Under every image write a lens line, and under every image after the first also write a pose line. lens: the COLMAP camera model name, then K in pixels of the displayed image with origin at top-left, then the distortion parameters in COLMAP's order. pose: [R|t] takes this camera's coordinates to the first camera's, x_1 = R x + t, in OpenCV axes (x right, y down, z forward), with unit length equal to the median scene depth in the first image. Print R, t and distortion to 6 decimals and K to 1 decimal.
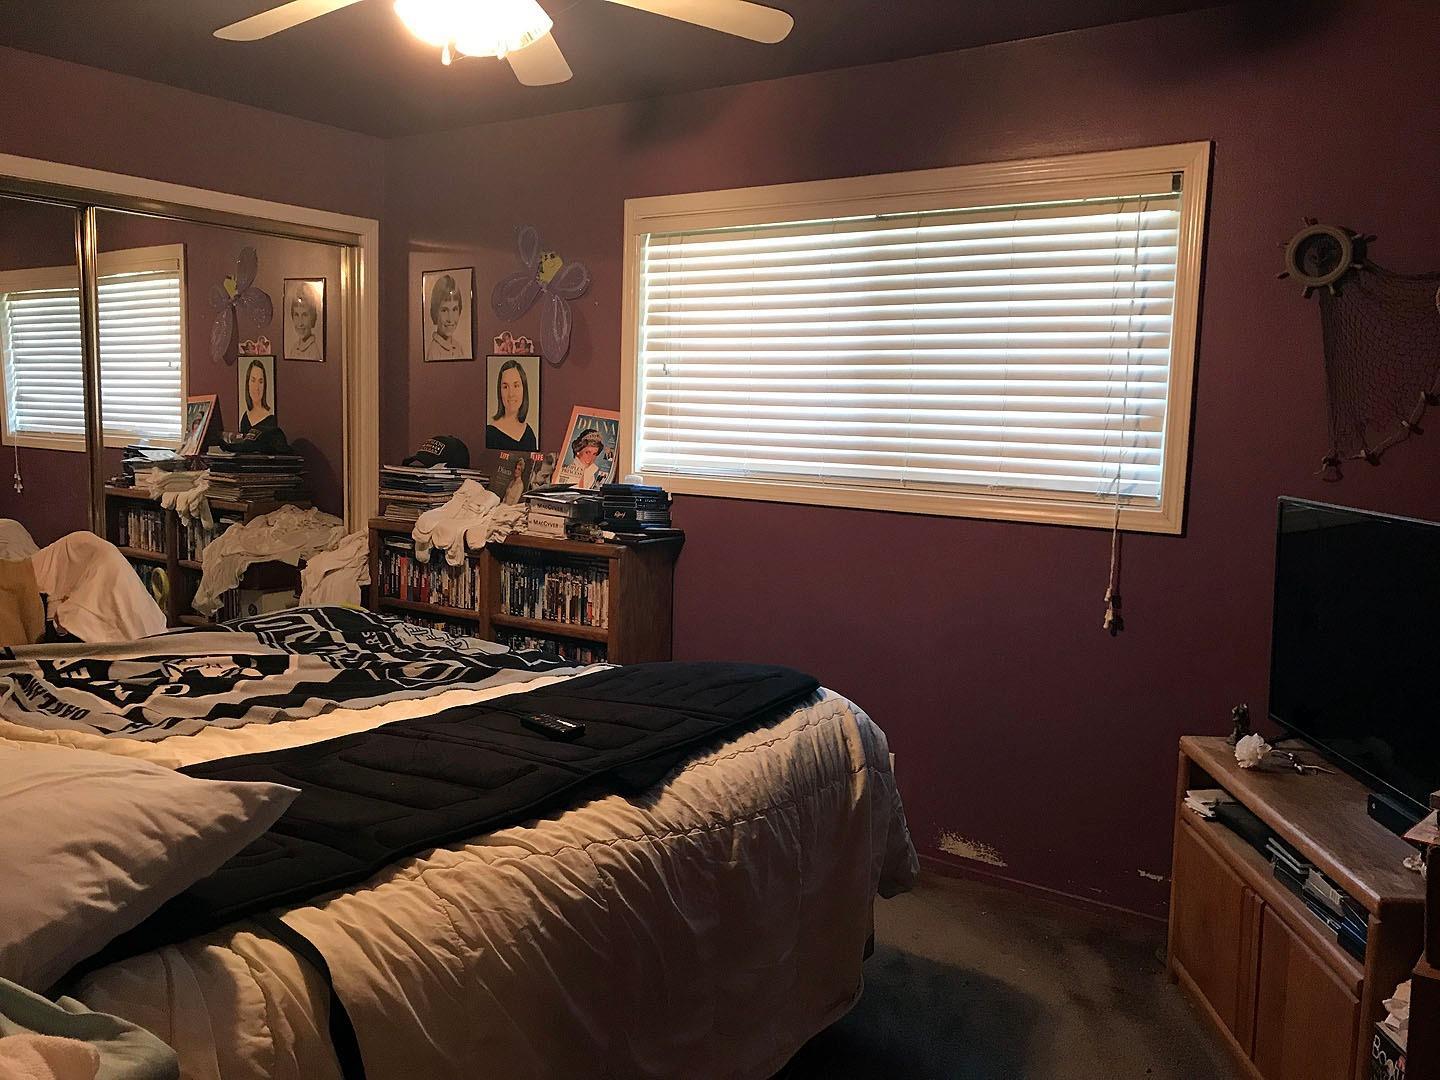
lens RADIAL K [[1205.8, 0, 719.1], [0, 1205.8, 531.2], [0, 0, 1]] dist [0.049260, -0.052460]
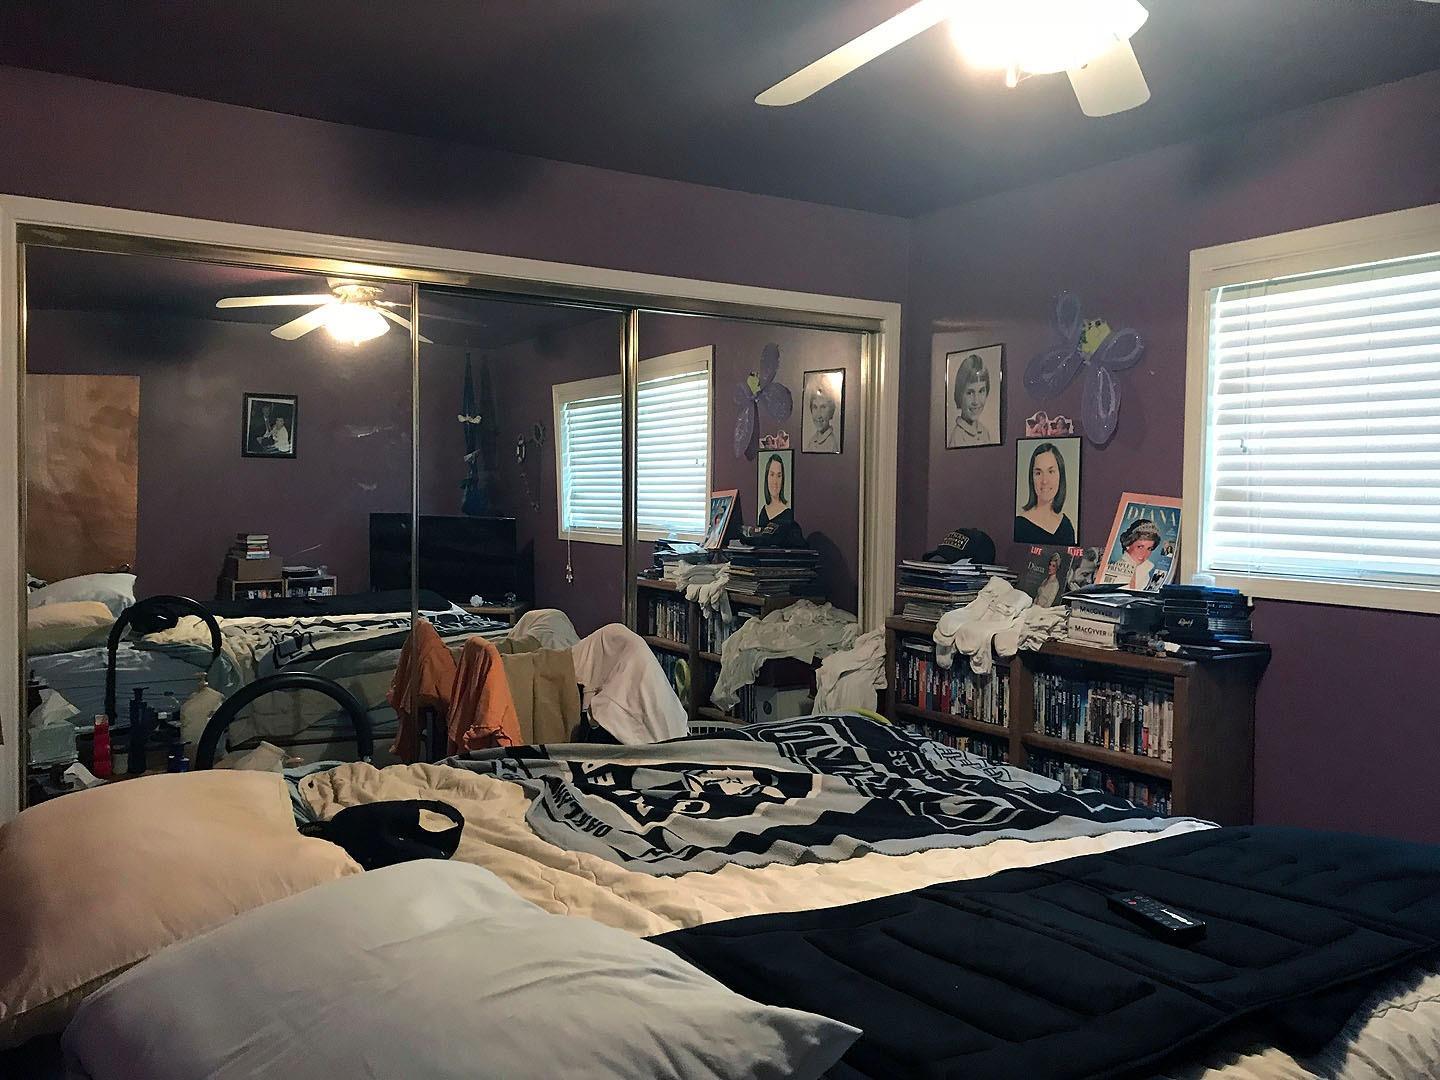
lens RADIAL K [[1187.6, 0, 719.6], [0, 1187.6, 508.3], [0, 0, 1]] dist [0.313144, -0.383497]
pose [[0.920906, -0.011388, -0.389619, -0.046044], [-0.026183, 0.995508, -0.090983, -0.006497], [0.388905, 0.093988, 0.916471, 0.094909]]
